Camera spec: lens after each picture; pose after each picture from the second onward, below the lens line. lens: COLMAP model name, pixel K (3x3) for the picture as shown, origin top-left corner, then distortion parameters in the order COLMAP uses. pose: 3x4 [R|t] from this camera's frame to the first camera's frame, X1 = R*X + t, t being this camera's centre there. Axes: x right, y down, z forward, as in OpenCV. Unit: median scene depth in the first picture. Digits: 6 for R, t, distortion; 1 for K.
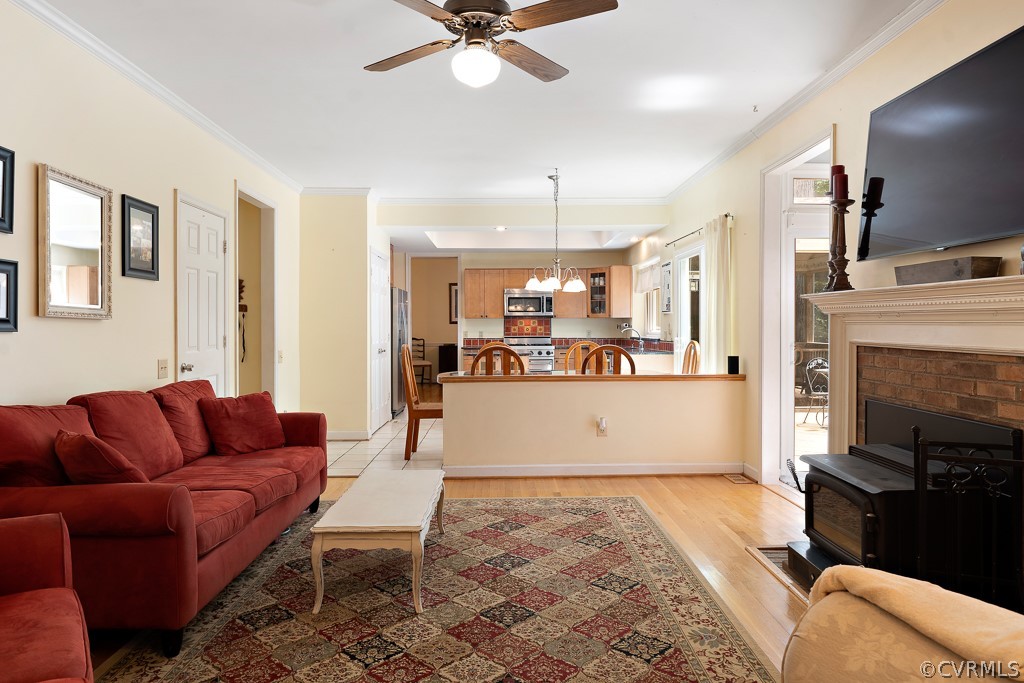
lens RADIAL K [[666.7, 0, 509.1], [0, 666.7, 337.6], [0, 0, 1]] dist [-0.003322, -0.000526]
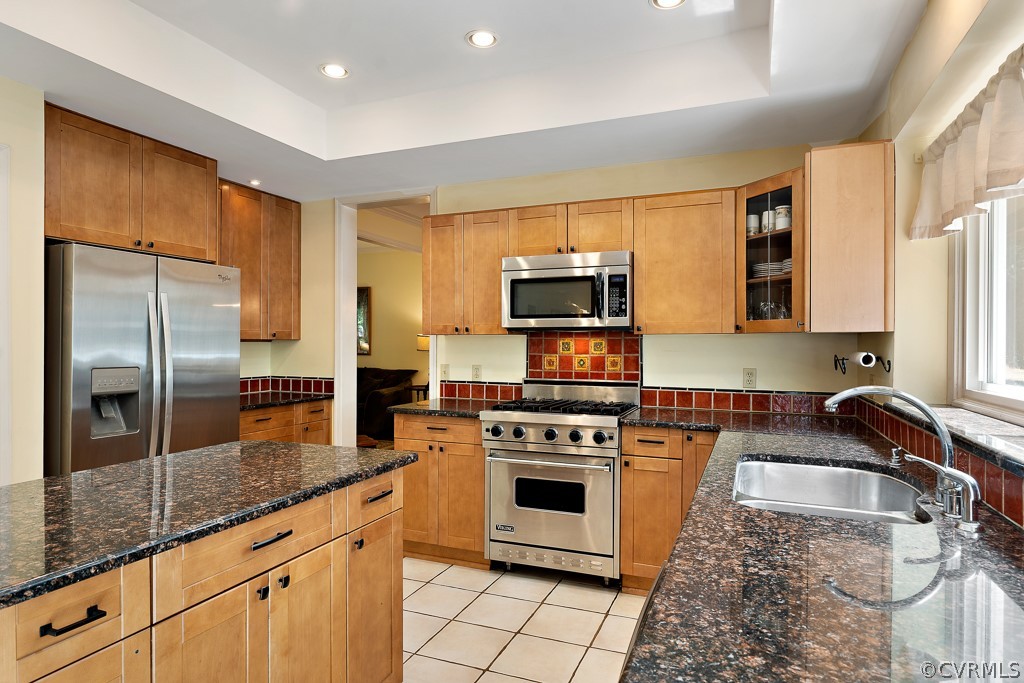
lens RADIAL K [[589.3, 0, 507.8], [0, 589.3, 340.6], [0, 0, 1]] dist [0.005527, 0.000693]
pose [[0.914652, 0.003193, -0.404230, 0.132308], [-0.011517, 0.999769, -0.018162, -0.019201], [0.404079, 0.021267, 0.914477, 0.684805]]
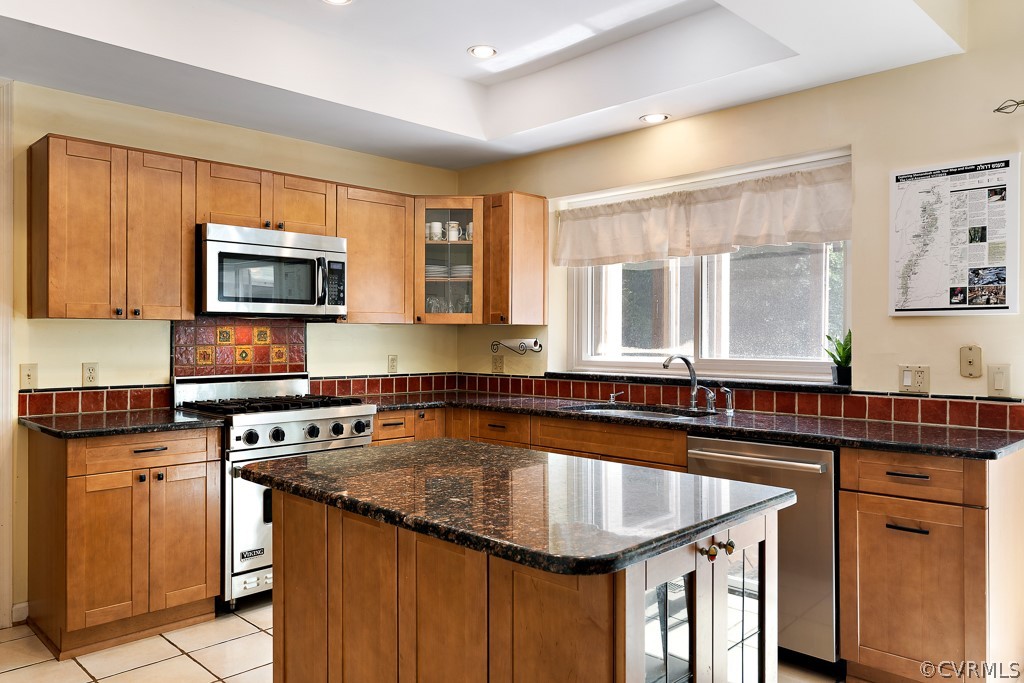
lens RADIAL K [[753.8, 0, 509.8], [0, 753.8, 341.1], [0, 0, 1]] dist [0.016593, -0.000890]
pose [[0.716091, 0.001022, 0.698006, -0.146690], [0.007147, 0.999936, -0.008797, -0.015452], [-0.697970, 0.011288, 0.716038, 0.652979]]
